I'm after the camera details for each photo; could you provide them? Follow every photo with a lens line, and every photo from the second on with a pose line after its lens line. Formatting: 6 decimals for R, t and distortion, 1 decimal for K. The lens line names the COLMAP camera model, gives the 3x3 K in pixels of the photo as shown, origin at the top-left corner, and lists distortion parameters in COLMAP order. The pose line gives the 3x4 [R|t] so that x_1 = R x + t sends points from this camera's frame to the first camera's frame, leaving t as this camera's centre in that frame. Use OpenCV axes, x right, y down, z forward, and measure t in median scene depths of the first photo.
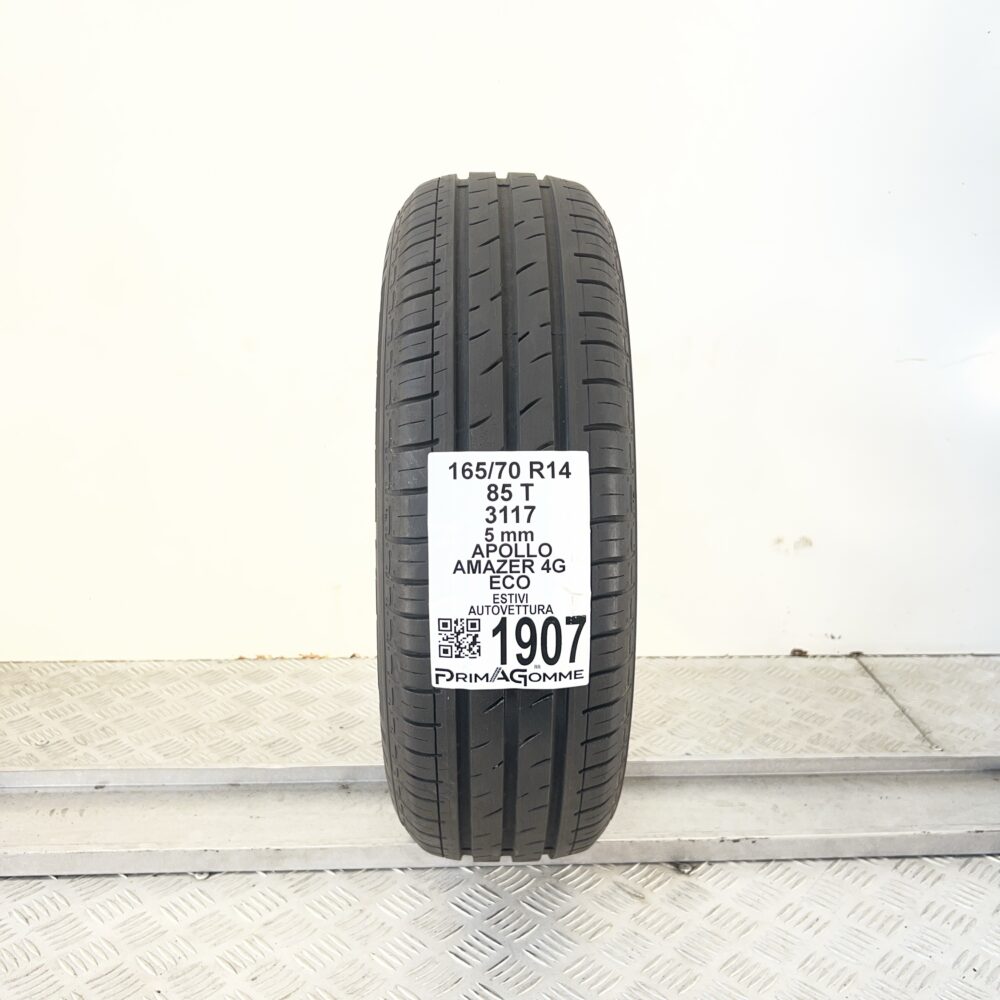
lens RADIAL K [[1001.6, 0, 497.6], [0, 1001.6, 518.7], [0, 0, 1]] dist [0.168328, -0.470299]
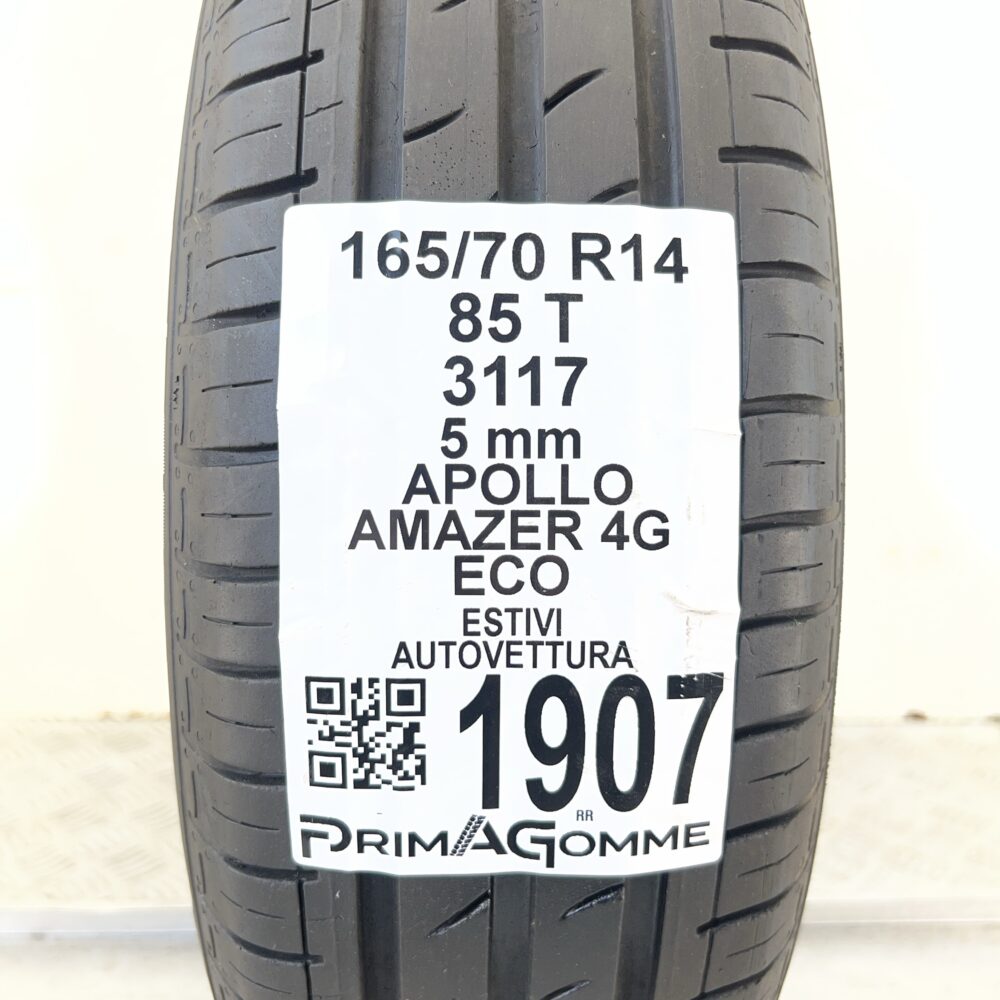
lens RADIAL K [[1001.6, 0, 497.6], [0, 1001.6, 518.7], [0, 0, 1]] dist [0.168328, -0.470299]
pose [[0.999862, 0.012812, 0.010536, 0.003528], [-0.012421, 0.999261, -0.036373, 0.056110], [-0.010994, 0.036237, 0.999283, 0.645395]]
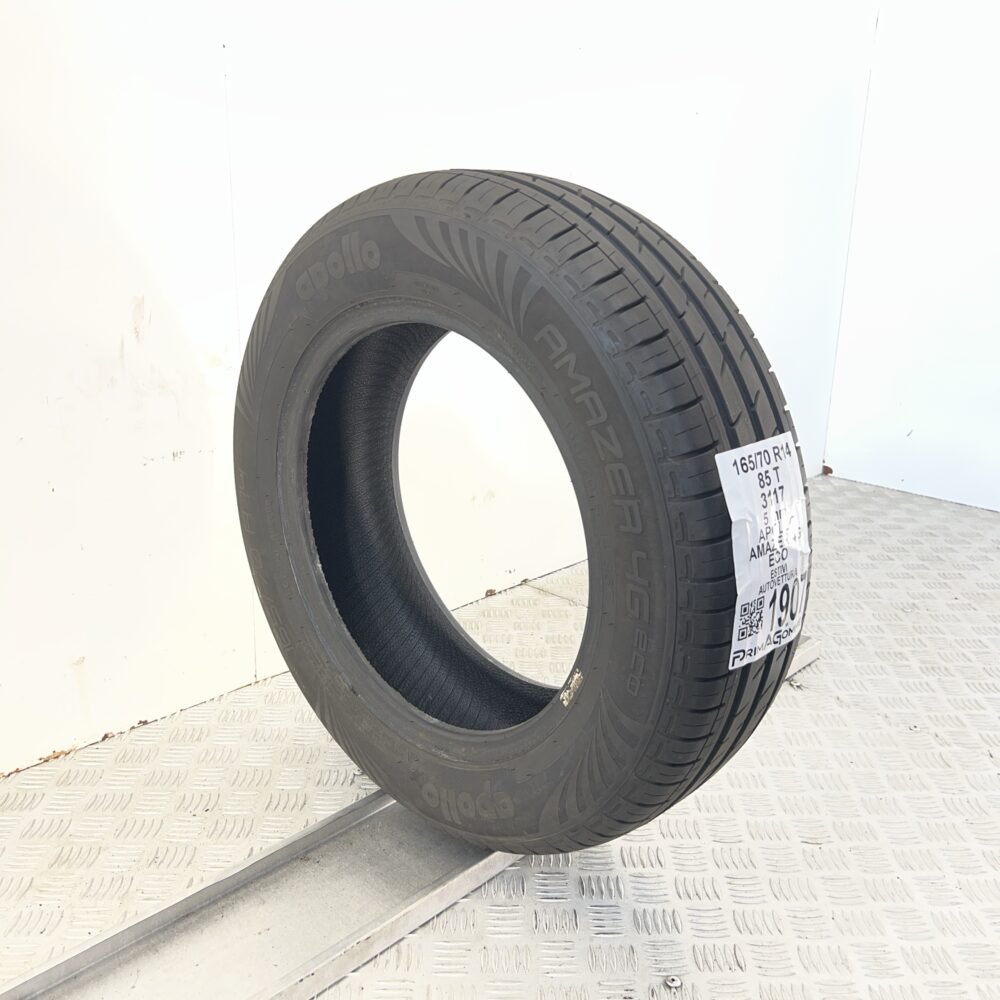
lens RADIAL K [[1001.6, 0, 497.6], [0, 1001.6, 518.7], [0, 0, 1]] dist [0.168328, -0.470299]
pose [[0.709122, -0.205865, 0.674364, -0.955833], [0.177214, 0.977763, 0.112136, -0.159077], [-0.682453, 0.039988, 0.729835, 0.387106]]
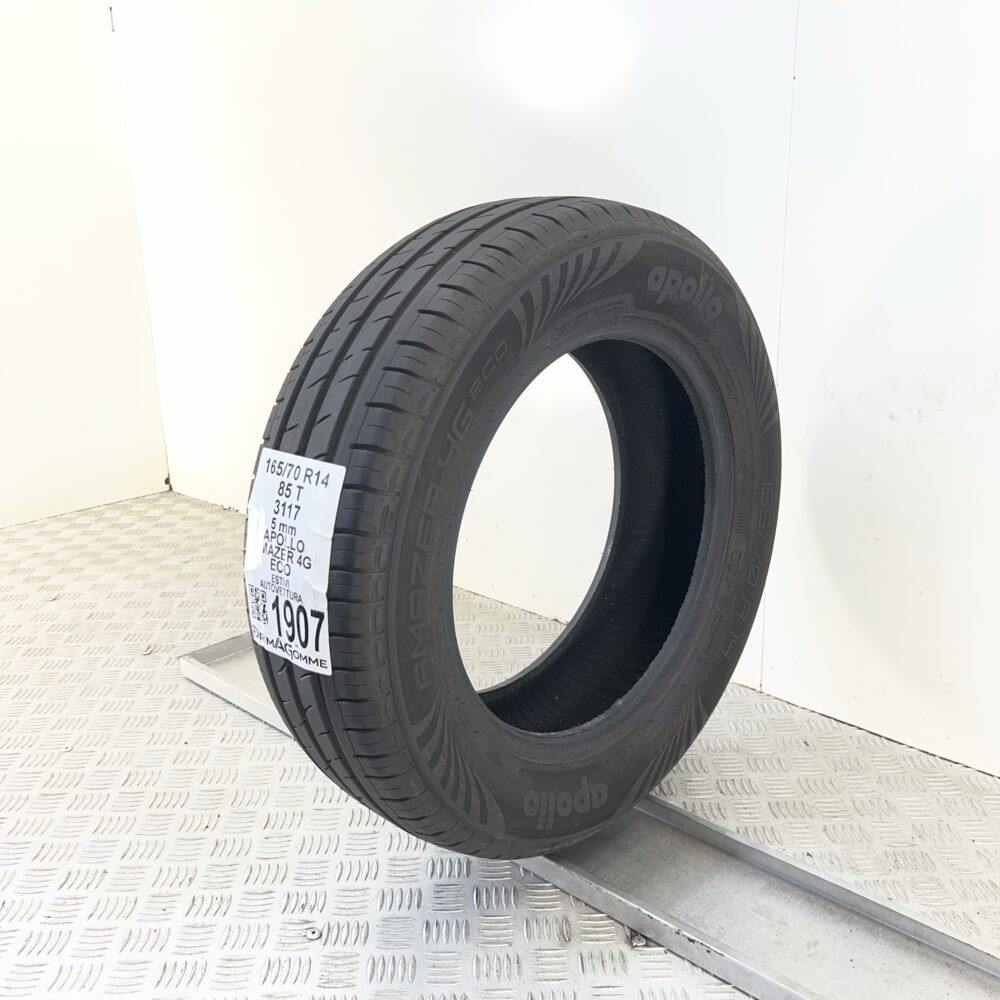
lens RADIAL K [[1001.6, 0, 497.6], [0, 1001.6, 518.7], [0, 0, 1]] dist [0.168328, -0.470299]
pose [[0.698156, 0.191621, -0.689826, 0.977815], [-0.176269, 0.979863, 0.093791, -0.144768], [0.693908, 0.056115, 0.717874, 0.330791]]
